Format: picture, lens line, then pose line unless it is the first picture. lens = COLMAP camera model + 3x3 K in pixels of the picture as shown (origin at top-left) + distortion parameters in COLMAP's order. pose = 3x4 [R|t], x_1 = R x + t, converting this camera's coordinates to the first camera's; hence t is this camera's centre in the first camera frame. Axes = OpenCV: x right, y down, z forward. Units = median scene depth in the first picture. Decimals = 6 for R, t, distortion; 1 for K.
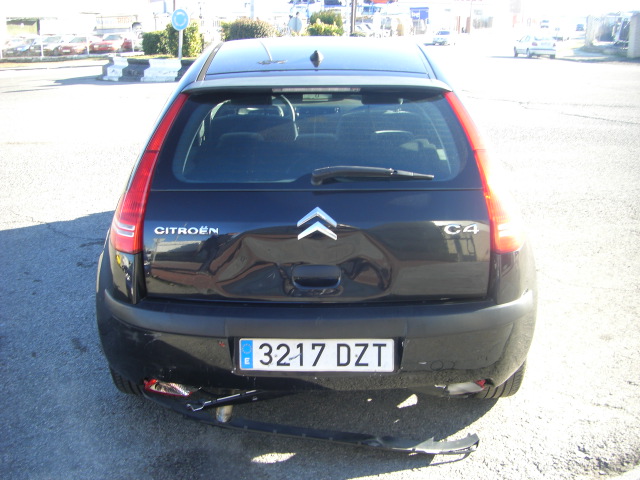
lens RADIAL K [[721.7, 0, 300.7], [0, 721.7, 242.2], [0, 0, 1]] dist [-0.208009, 0.186072]
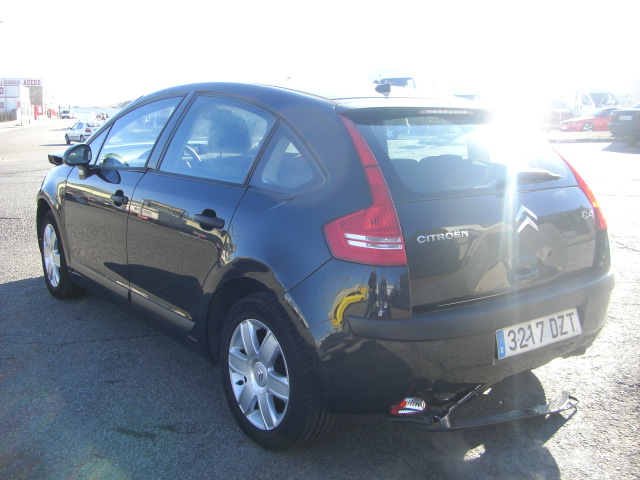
lens RADIAL K [[721.7, 0, 300.7], [0, 721.7, 242.2], [0, 0, 1]] dist [-0.208009, 0.186072]
pose [[0.795771, -0.097497, 0.597698, -0.935517], [0.171761, 0.982763, -0.068373, 0.027485], [-0.580730, 0.157071, 0.798800, 0.302959]]
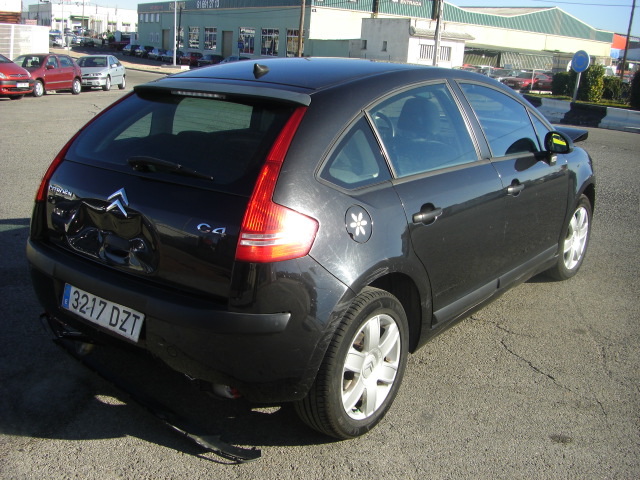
lens RADIAL K [[721.7, 0, 300.7], [0, 721.7, 242.2], [0, 0, 1]] dist [-0.208009, 0.186072]
pose [[0.796828, 0.197845, -0.570896, 0.924042], [-0.226510, 0.973776, 0.021313, -0.051678], [0.560142, 0.112331, 0.820745, 0.215966]]
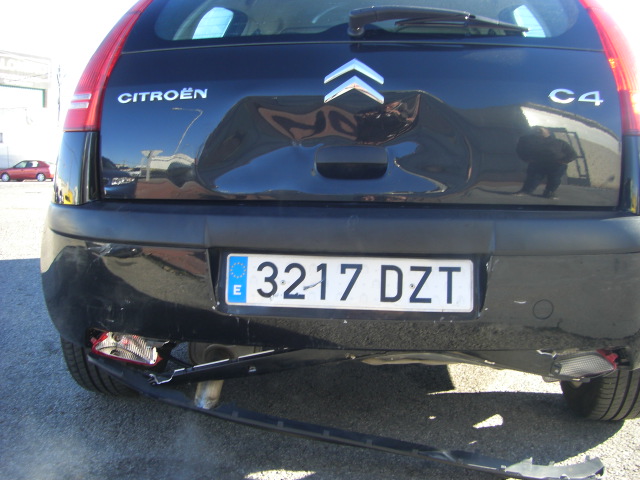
lens RADIAL K [[721.7, 0, 300.7], [0, 721.7, 242.2], [0, 0, 1]] dist [-0.208009, 0.186072]
pose [[0.995102, 0.027418, -0.094977, 0.039682], [-0.044346, 0.982484, -0.180993, 0.237066], [0.088350, 0.184318, 0.978888, 0.377814]]
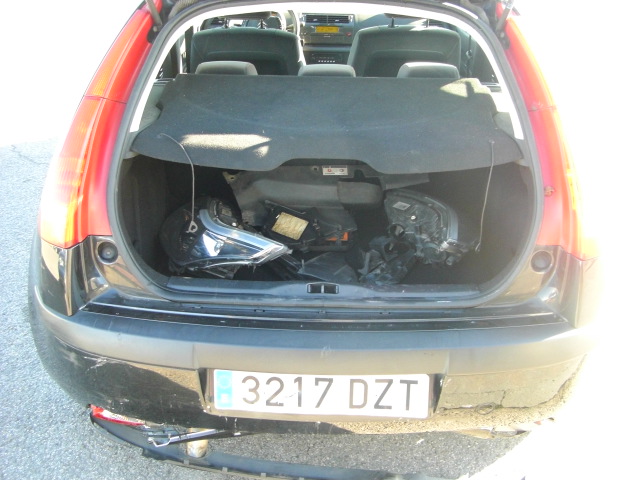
lens RADIAL K [[721.7, 0, 300.7], [0, 721.7, 242.2], [0, 0, 1]] dist [-0.208009, 0.186072]
pose [[0.999788, 0.020456, -0.002403, 0.000295], [-0.019883, 0.988994, 0.146613, -0.097587], [0.005376, -0.146535, 0.989191, 0.310907]]
